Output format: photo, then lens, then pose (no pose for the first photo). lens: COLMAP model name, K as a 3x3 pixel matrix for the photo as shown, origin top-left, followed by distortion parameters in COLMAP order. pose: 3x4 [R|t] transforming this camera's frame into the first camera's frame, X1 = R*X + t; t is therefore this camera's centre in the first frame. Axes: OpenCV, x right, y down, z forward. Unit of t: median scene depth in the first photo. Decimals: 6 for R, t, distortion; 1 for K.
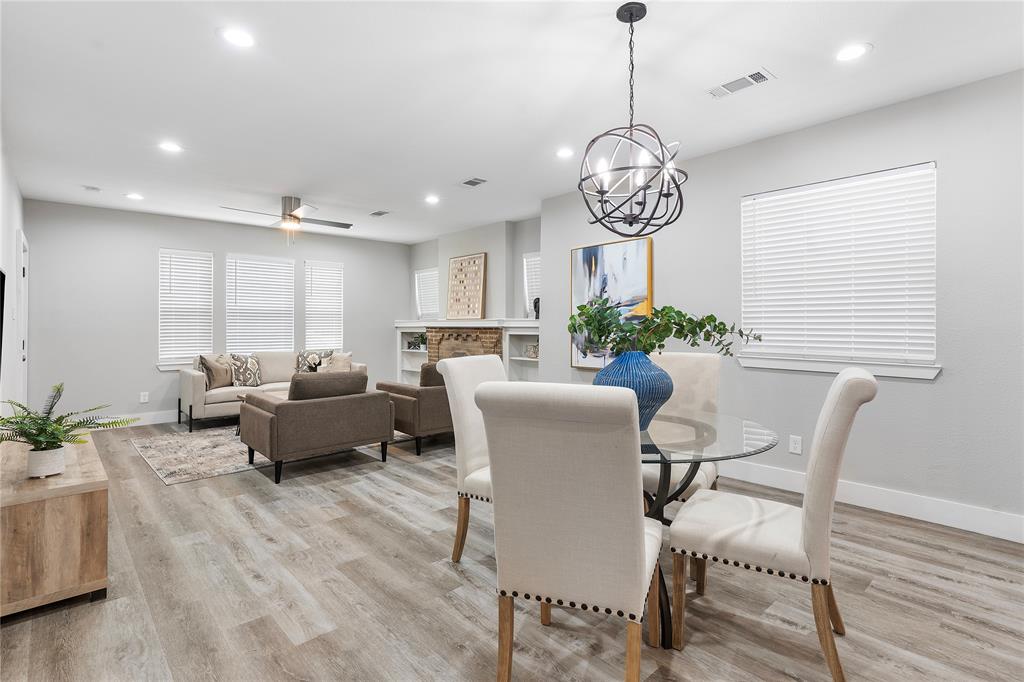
lens RADIAL K [[495.7, 0, 524.9], [0, 495.7, 324.1], [0, 0, 1]] dist [0.004035, -0.000420]
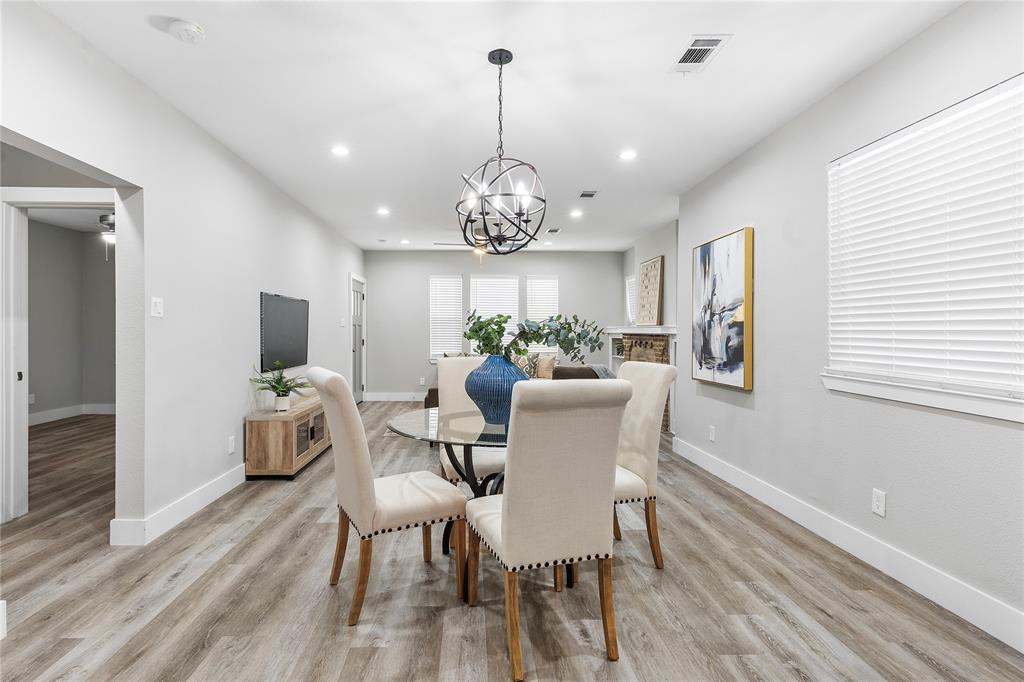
lens RADIAL K [[511.8, 0, 458.1], [0, 511.8, 328.8], [0, 0, 1]] dist [0.007214, -0.001081]
pose [[0.720045, 0.002768, -0.693922, 0.615762], [-0.004775, 0.999988, -0.000965, -0.002167], [0.693911, 0.004008, 0.720049, 0.050436]]
